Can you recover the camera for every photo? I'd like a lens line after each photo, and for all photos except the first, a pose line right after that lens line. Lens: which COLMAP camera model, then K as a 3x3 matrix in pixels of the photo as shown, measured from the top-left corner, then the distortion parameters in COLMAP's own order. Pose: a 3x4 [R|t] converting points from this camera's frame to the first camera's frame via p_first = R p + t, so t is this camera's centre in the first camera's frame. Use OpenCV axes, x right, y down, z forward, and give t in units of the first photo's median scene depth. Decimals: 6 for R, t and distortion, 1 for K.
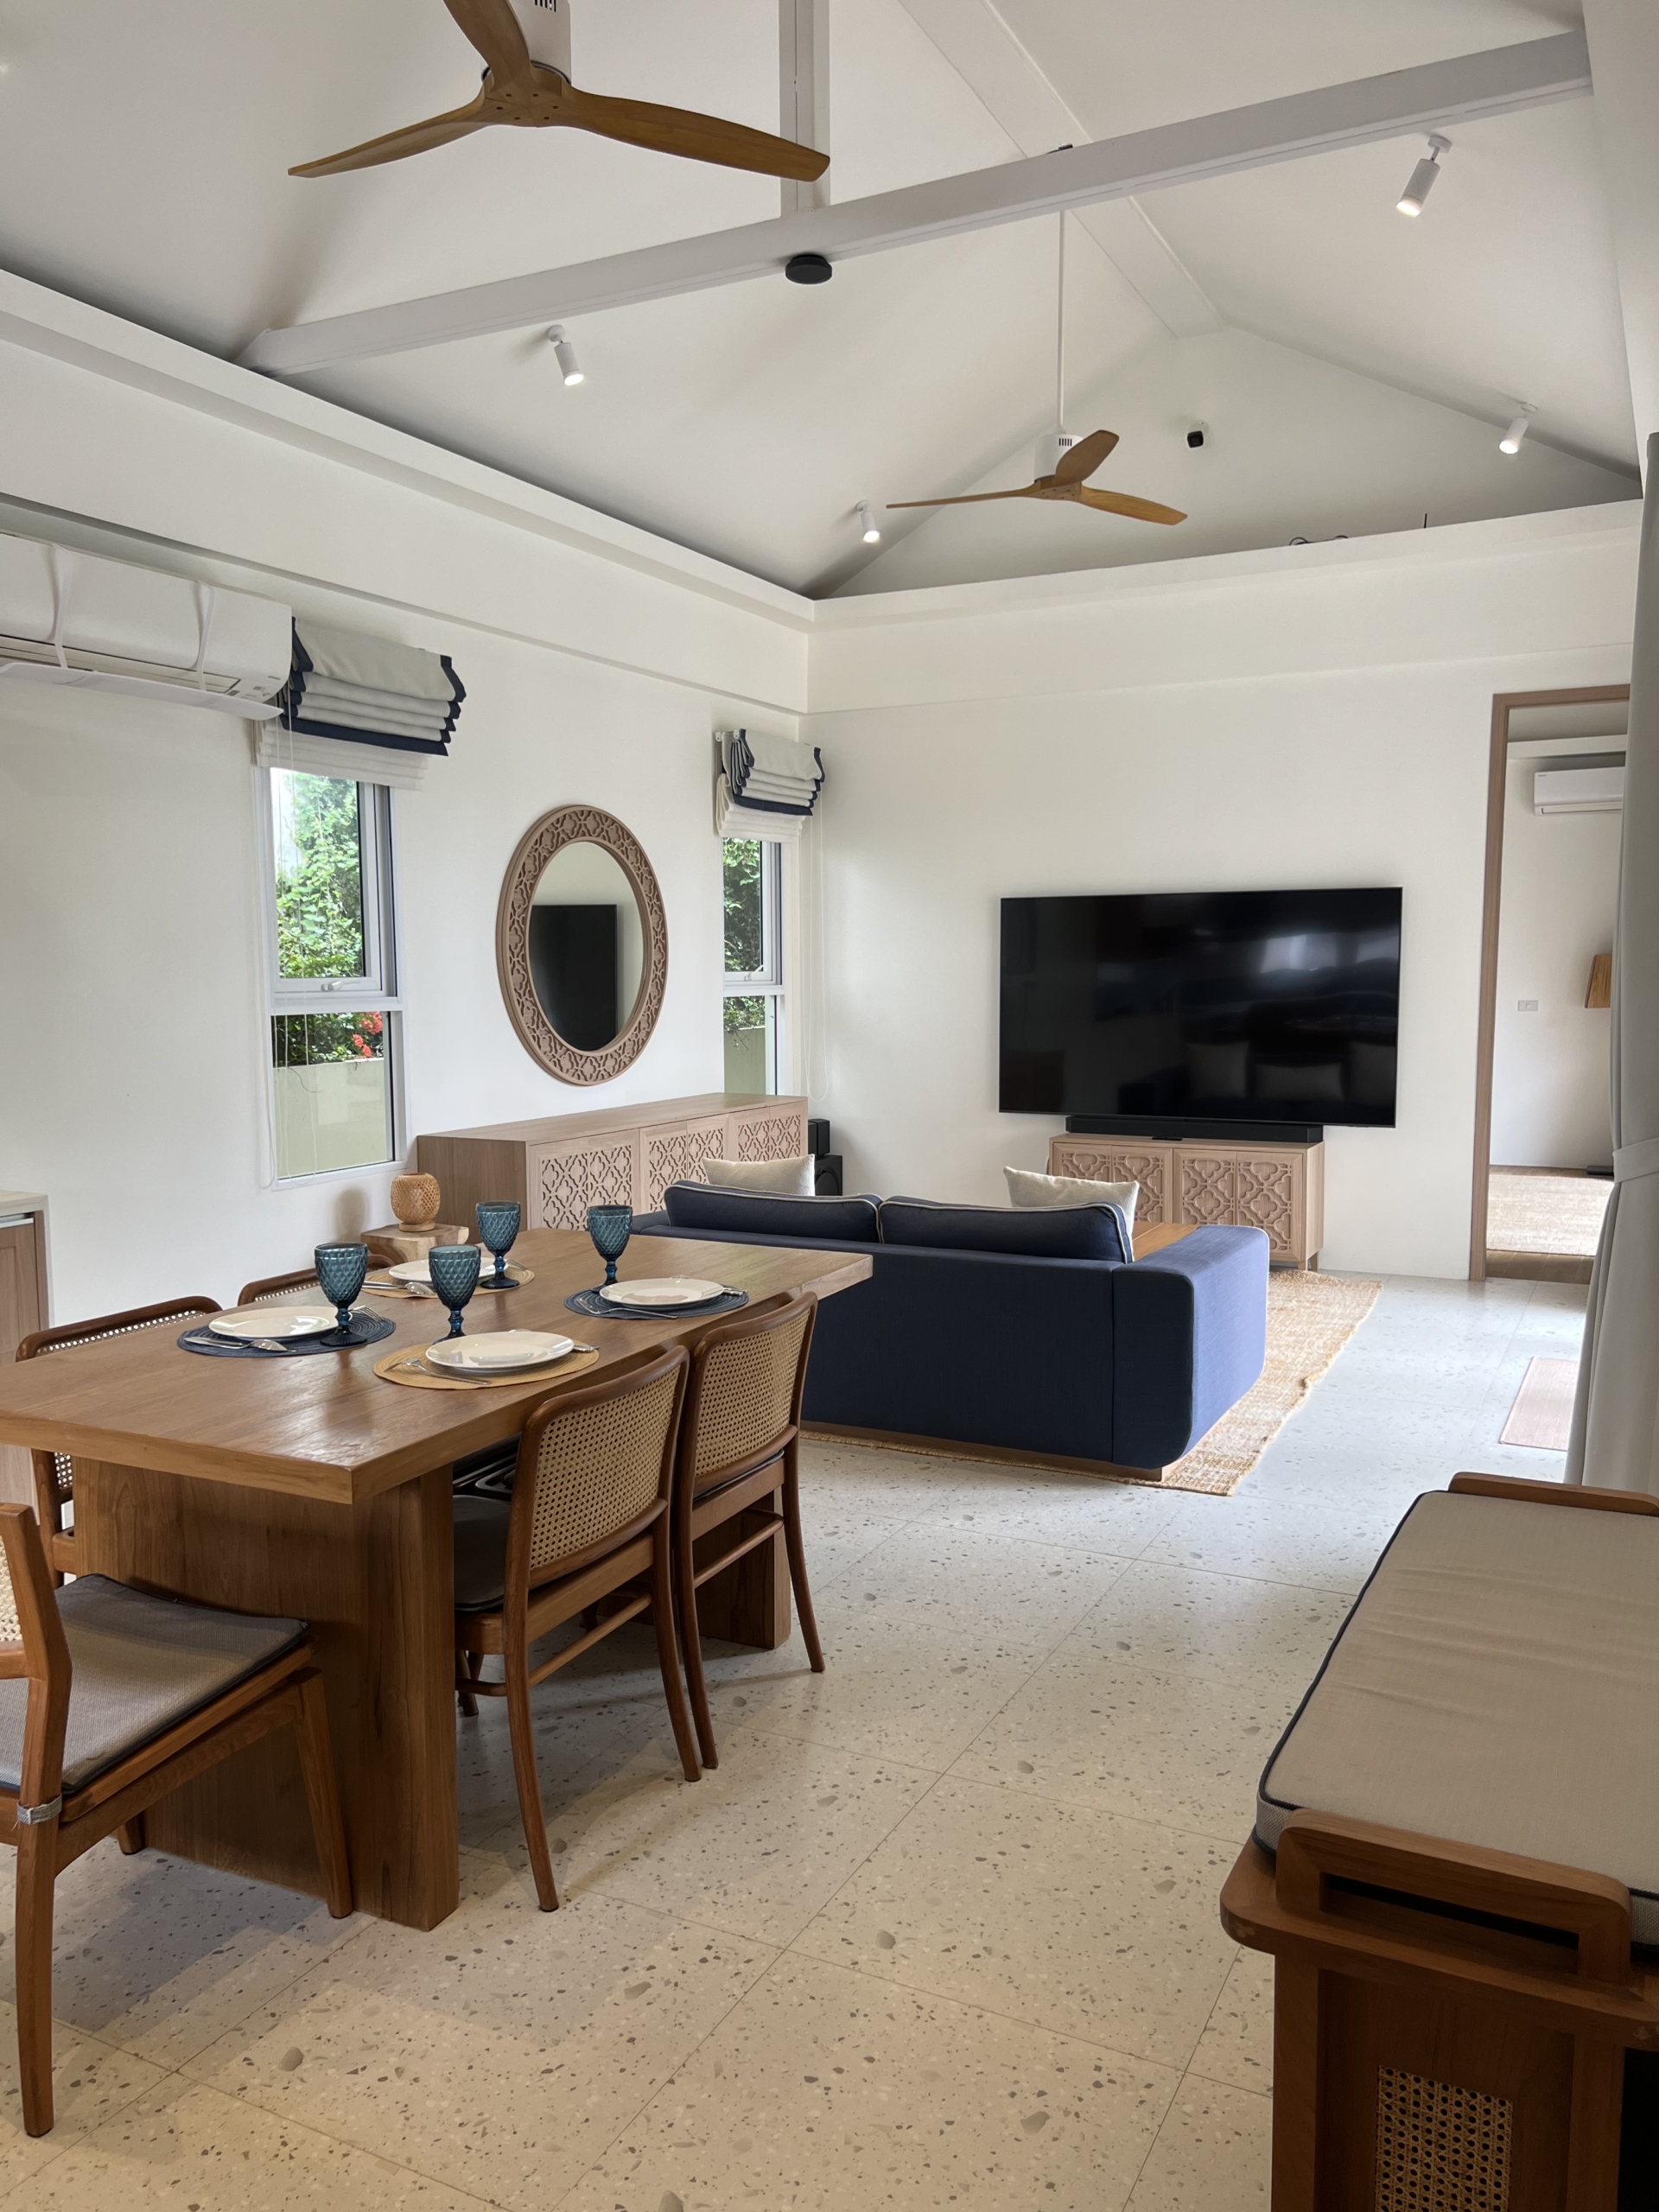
lens RADIAL K [[1663.8, 0, 827.4], [0, 1663.8, 1111.9], [0, 0, 1]] dist [0.055697, -0.069480]
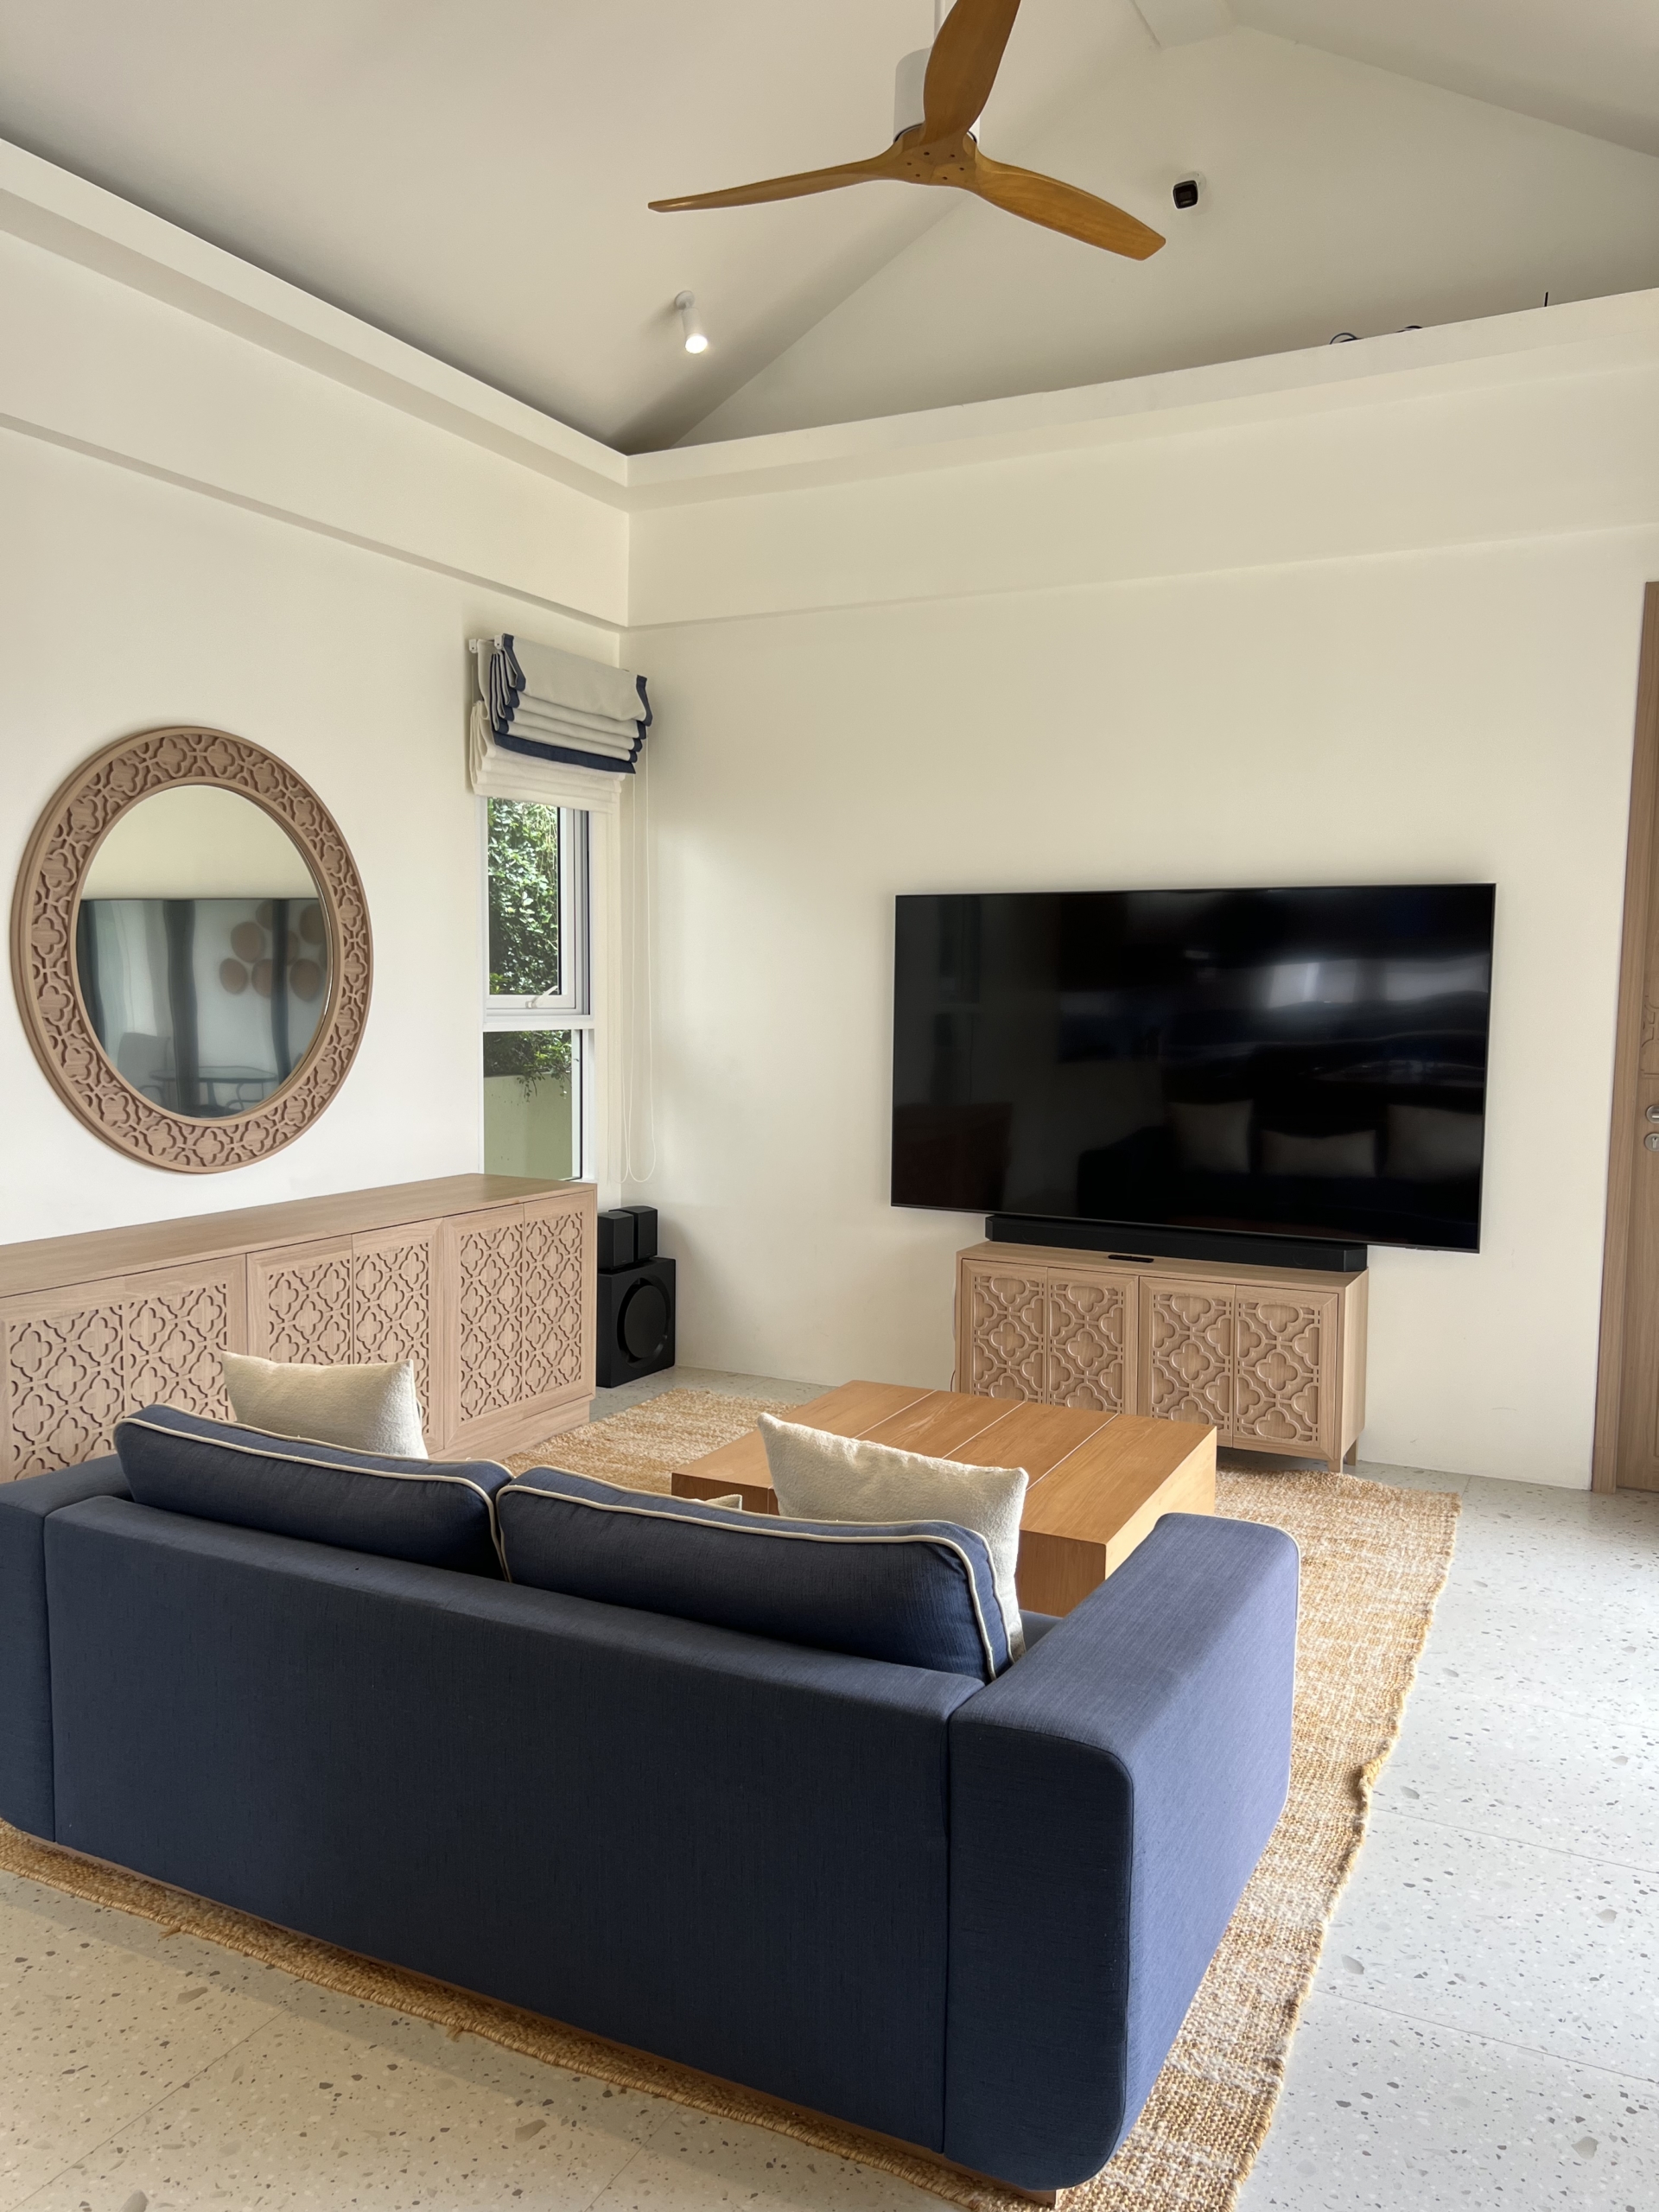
lens RADIAL K [[1663.8, 0, 832.5], [0, 1663.8, 1096.7], [0, 0, 1]] dist [0.055697, -0.069480]
pose [[0.999832, 0.017843, 0.004118, 0.083029], [-0.017753, 0.999620, -0.021073, -0.033147], [-0.004493, 0.020997, 0.999769, 0.343691]]
